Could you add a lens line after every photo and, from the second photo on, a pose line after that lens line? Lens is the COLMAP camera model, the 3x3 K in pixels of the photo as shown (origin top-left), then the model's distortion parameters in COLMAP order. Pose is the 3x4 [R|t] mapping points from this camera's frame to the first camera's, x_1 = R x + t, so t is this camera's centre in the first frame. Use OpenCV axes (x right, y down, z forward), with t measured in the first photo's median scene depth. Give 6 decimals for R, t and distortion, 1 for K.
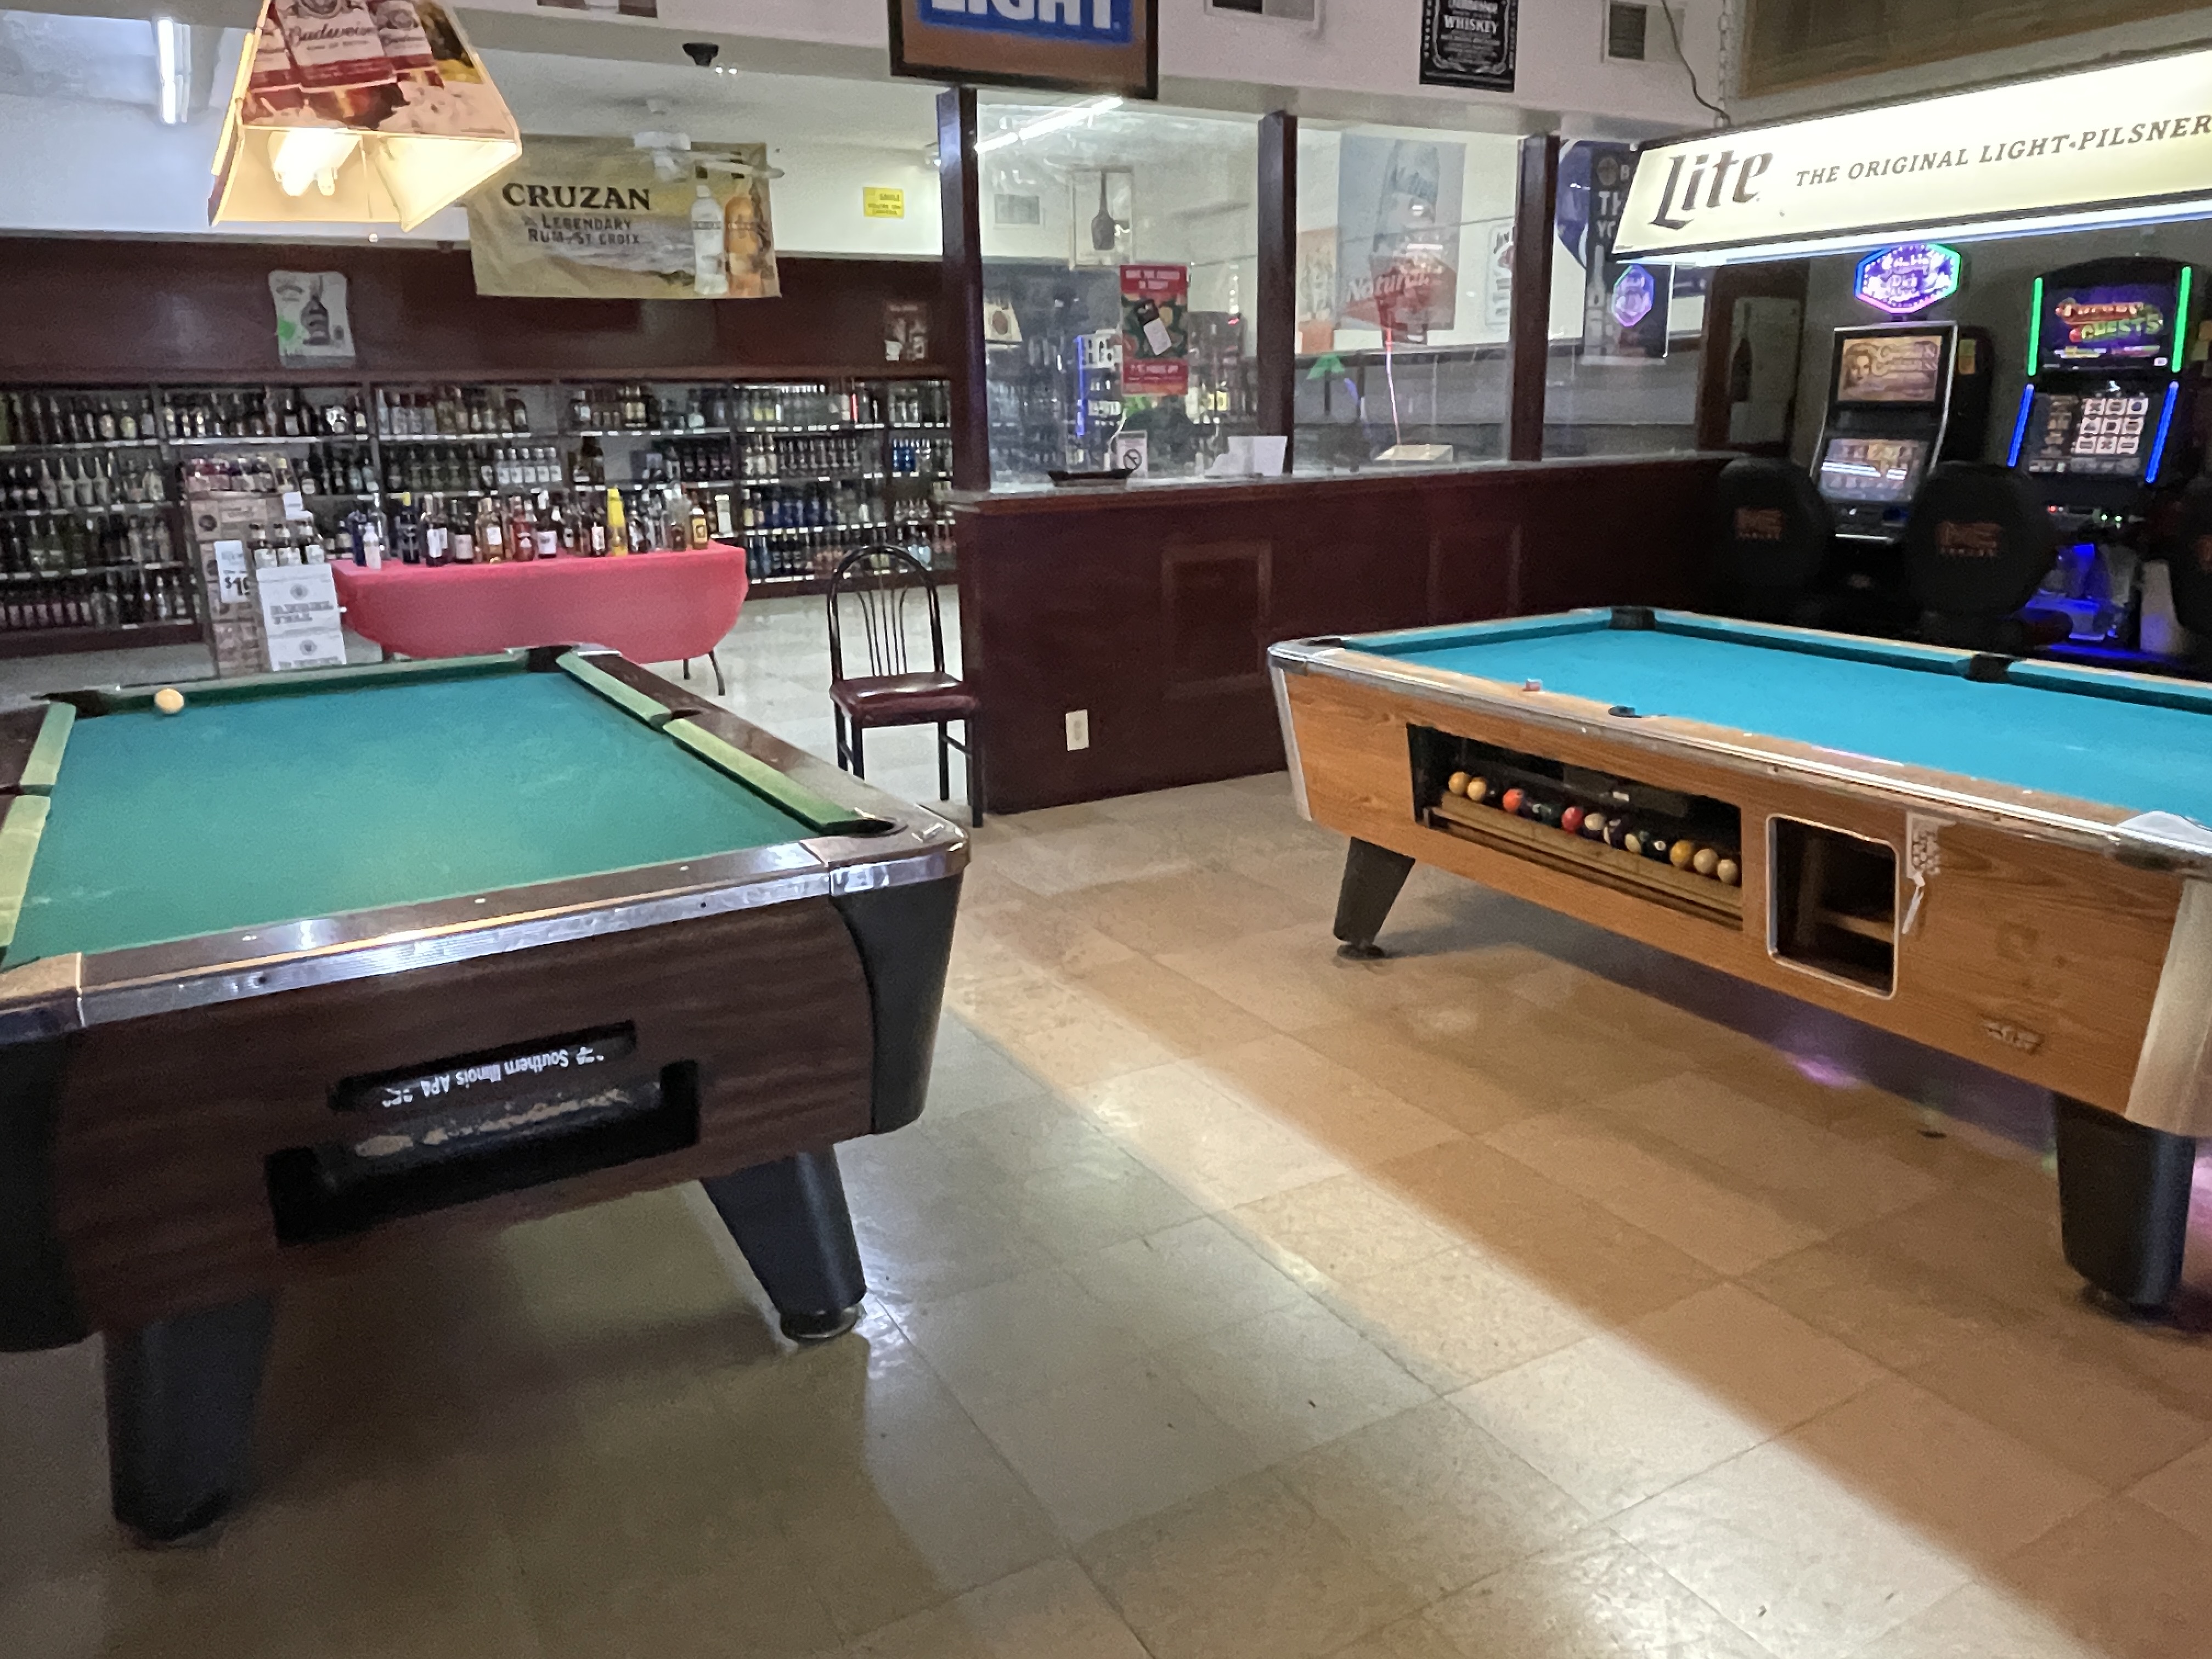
lens RADIAL K [[1573.1, 0, 1106.0], [0, 1573.1, 829.5], [0, 0, 1]] dist [0.027999, -0.057961]
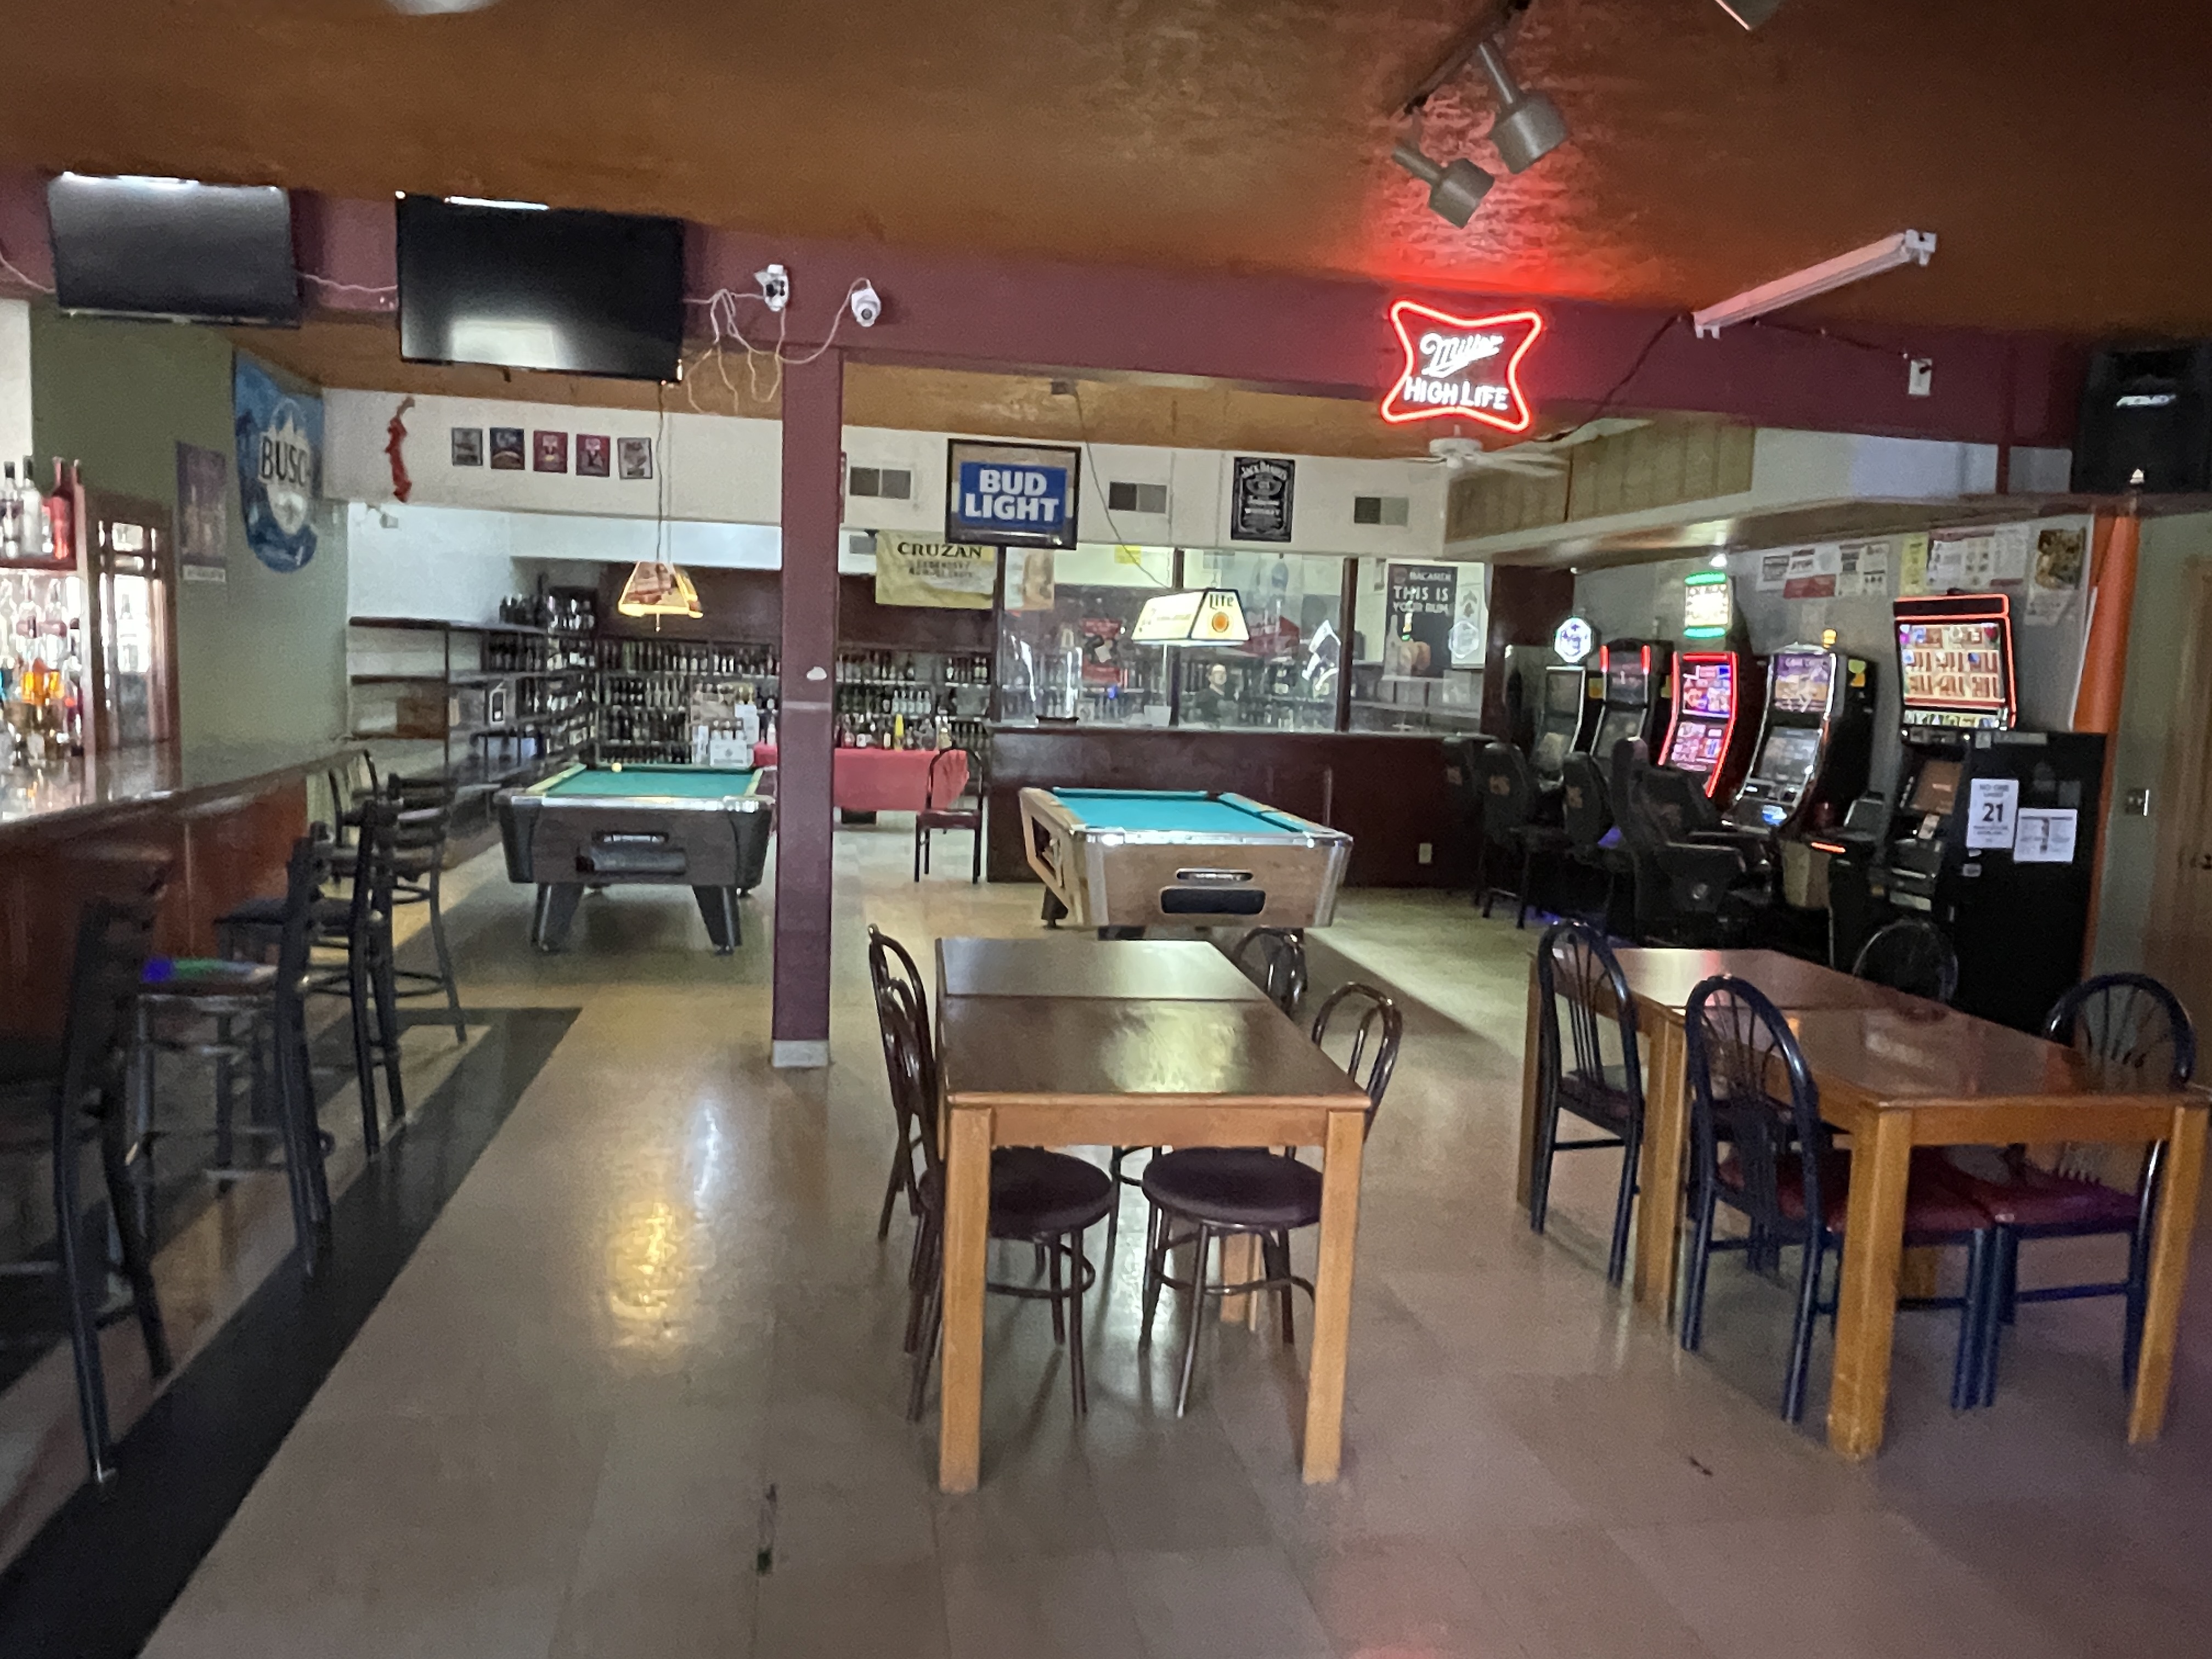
lens RADIAL K [[1573.1, 0, 1106.0], [0, 1573.1, 829.5], [0, 0, 1]] dist [0.027999, -0.057961]
pose [[0.939952, 0.089070, -0.329479, 0.389581], [-0.141236, 0.980323, -0.137908, 0.097673], [0.310713, 0.176161, 0.934037, -0.446623]]
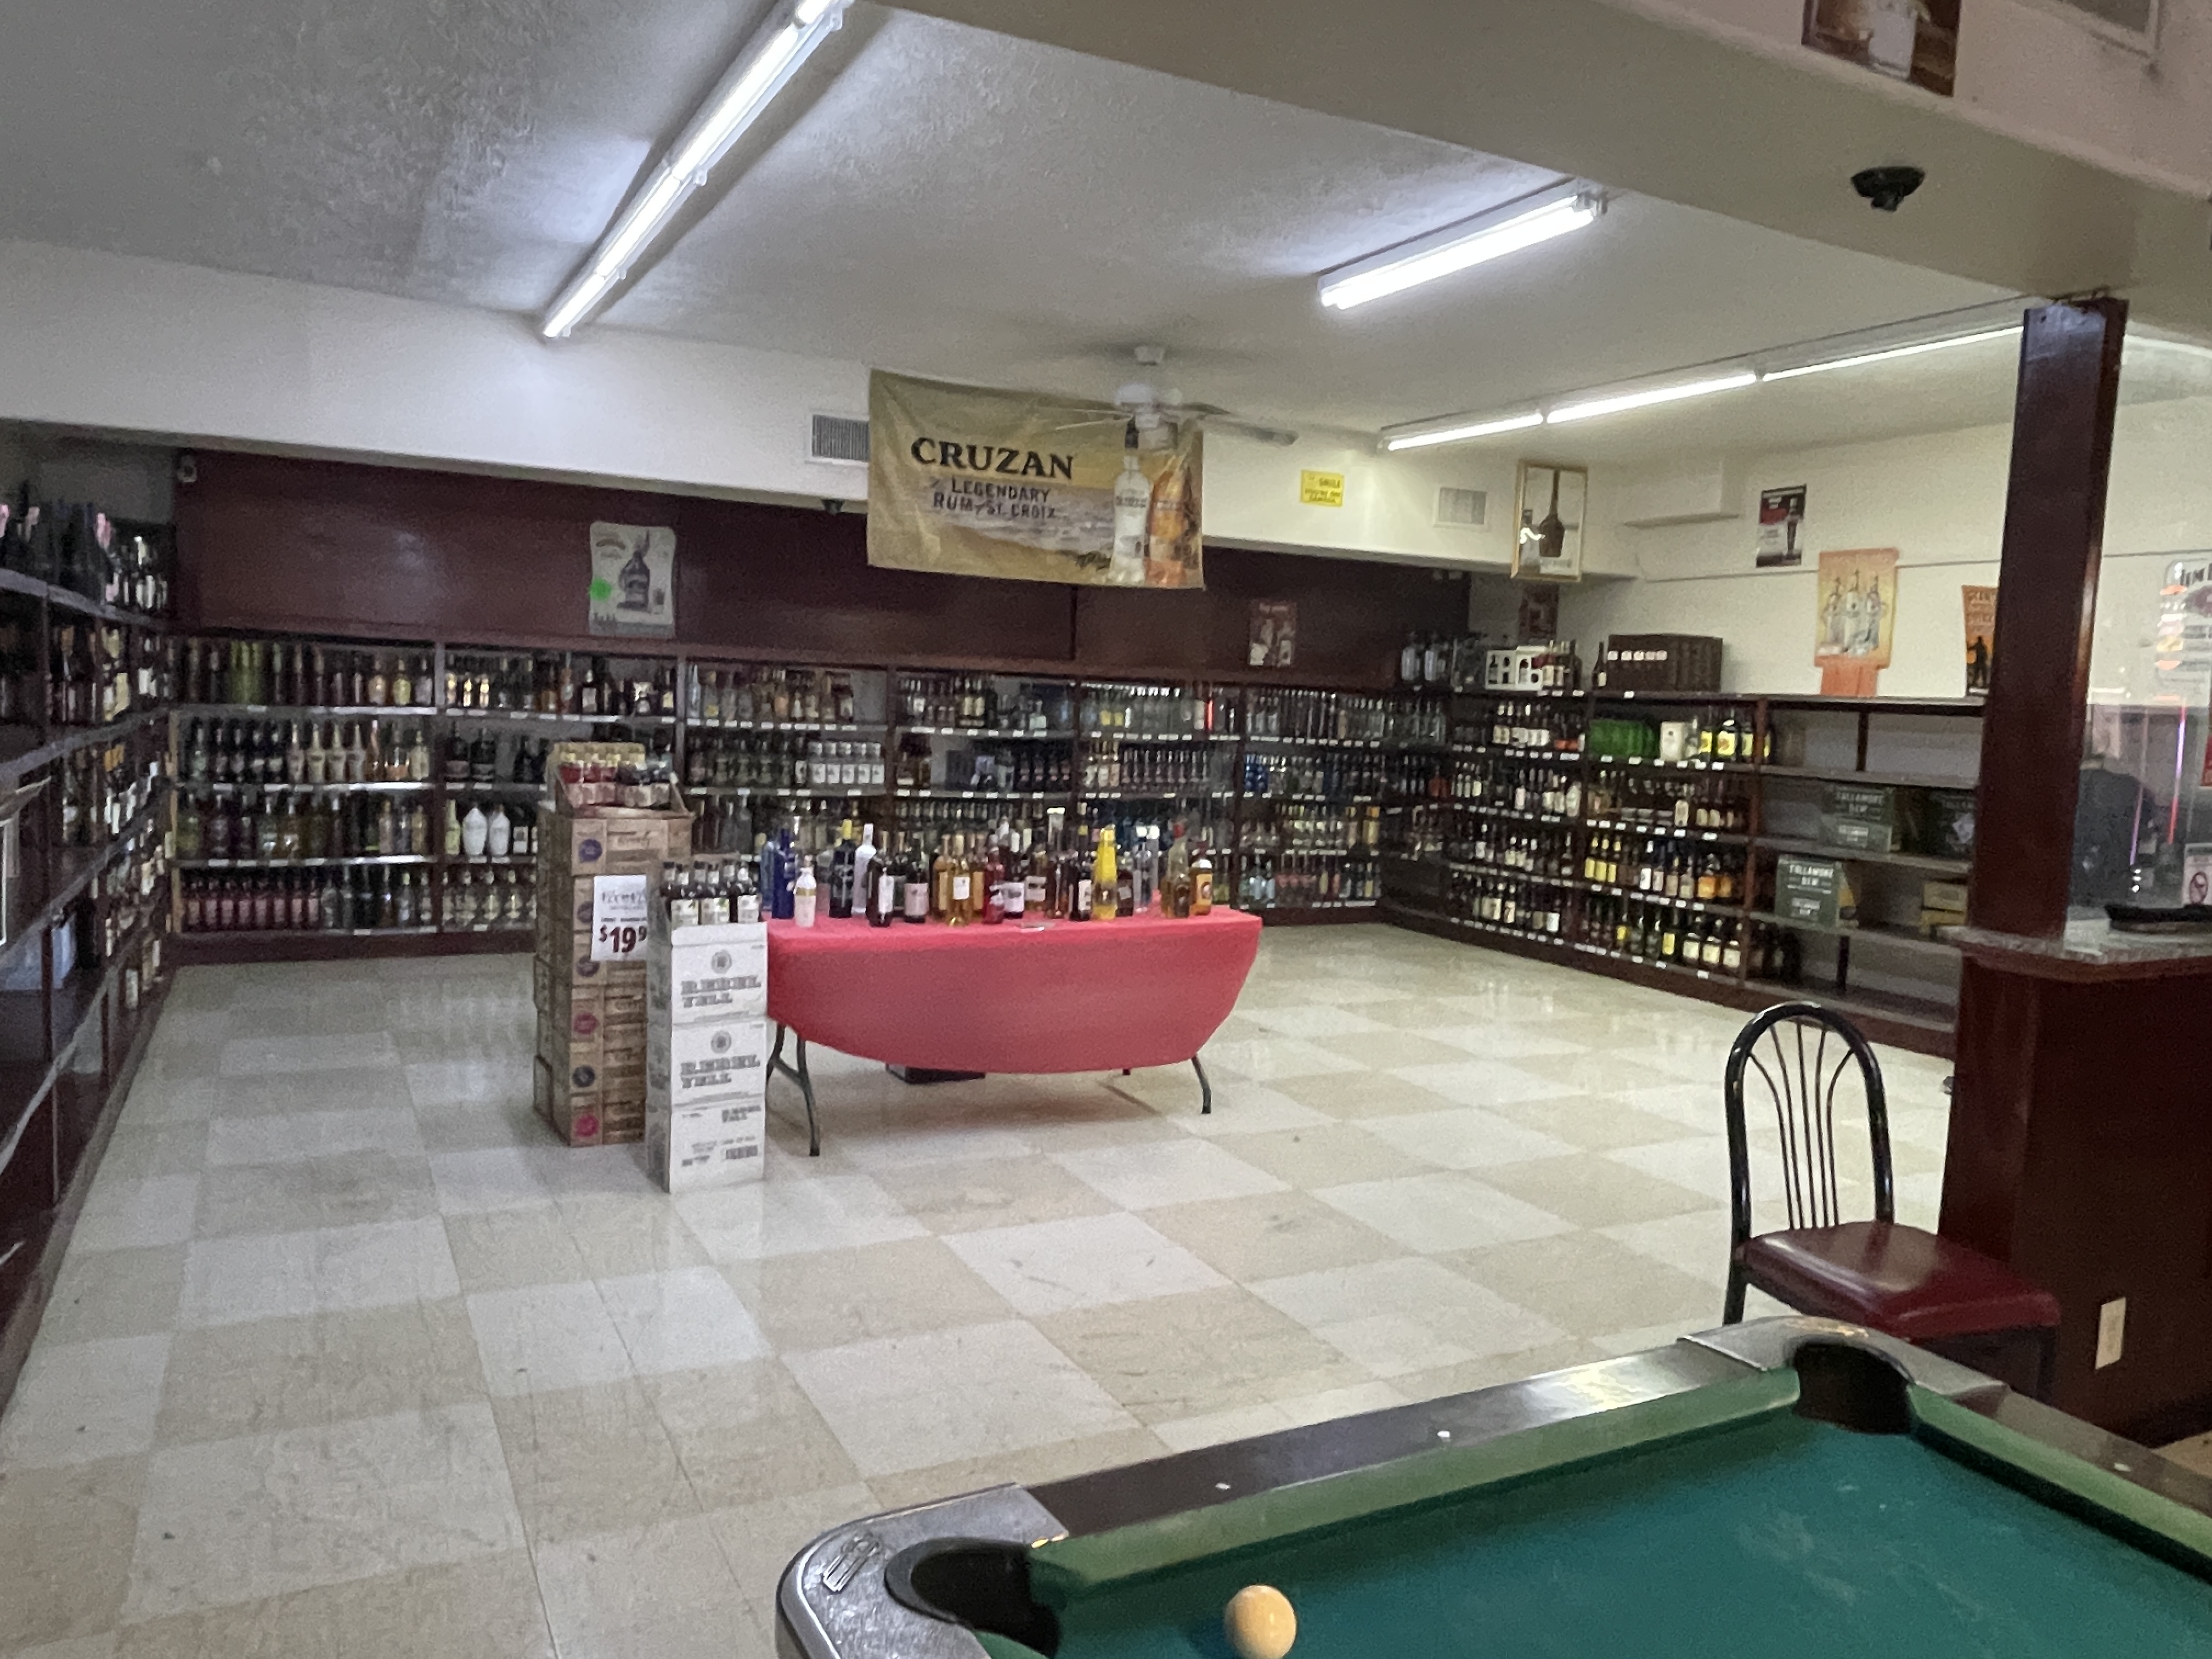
lens RADIAL K [[1573.1, 0, 1106.0], [0, 1573.1, 829.5], [0, 0, 1]] dist [0.027999, -0.057961]
pose [[0.997209, 0.065696, -0.035470, -0.214846], [-0.070909, 0.982091, -0.174556, -0.065879], [0.023368, 0.176584, 0.984008, 0.207983]]
